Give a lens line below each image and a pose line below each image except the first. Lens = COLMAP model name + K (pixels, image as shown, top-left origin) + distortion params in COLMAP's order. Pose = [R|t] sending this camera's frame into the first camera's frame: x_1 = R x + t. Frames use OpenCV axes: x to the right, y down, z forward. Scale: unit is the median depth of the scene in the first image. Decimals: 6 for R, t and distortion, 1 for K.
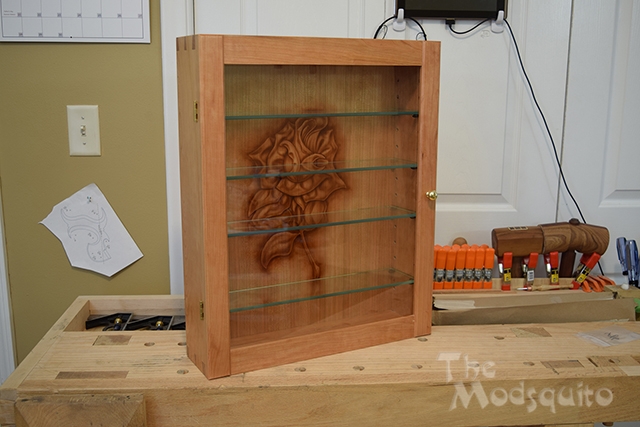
lens RADIAL K [[720.5, 0, 320.0], [0, 720.5, 213.5], [0, 0, 1]] dist [-0.036671, -0.007715]
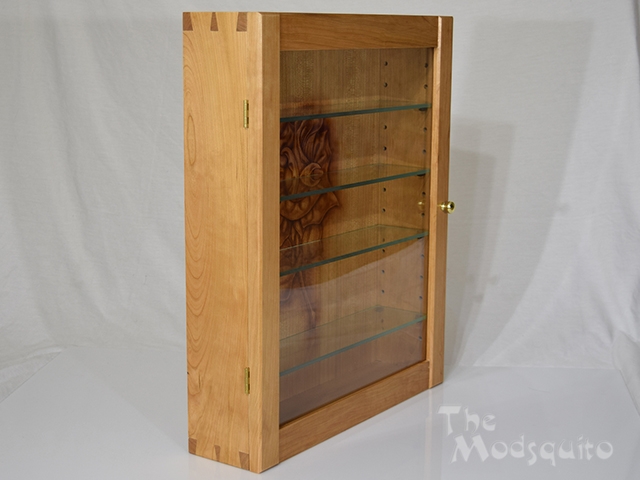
lens RADIAL K [[1145.0, 0, 320.0], [0, 1145.0, 240.0], [0, 0, 1]] dist [-0.029832, -0.022303]
pose [[0.896774, -0.078638, 0.435445, -0.533457], [0.081063, 0.996624, 0.013037, -0.017153], [-0.435000, 0.023608, 0.900121, -0.087014]]
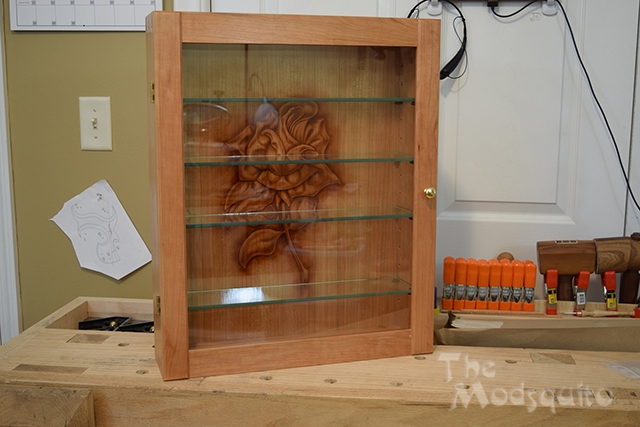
lens RADIAL K [[828.0, 0, 320.0], [0, 828.0, 213.5], [0, 0, 1]] dist [-0.022944, -0.010526]
pose [[0.983309, 0.028007, -0.179774, 0.206696], [-0.035267, 0.998681, -0.037317, 0.042814], [0.178492, 0.043034, 0.983000, -0.022643]]
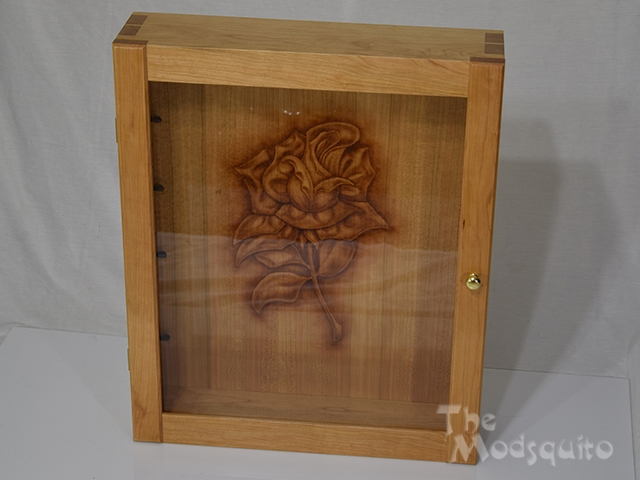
lens RADIAL K [[1548.7, 0, 320.0], [0, 1548.7, 240.0], [0, 0, 1]] dist [0.092572, -0.364398]
pose [[0.824578, 0.263386, -0.500698, 0.741890], [-0.119022, 0.945974, 0.301607, -0.474292], [0.553086, -0.189105, 0.811379, -0.225033]]
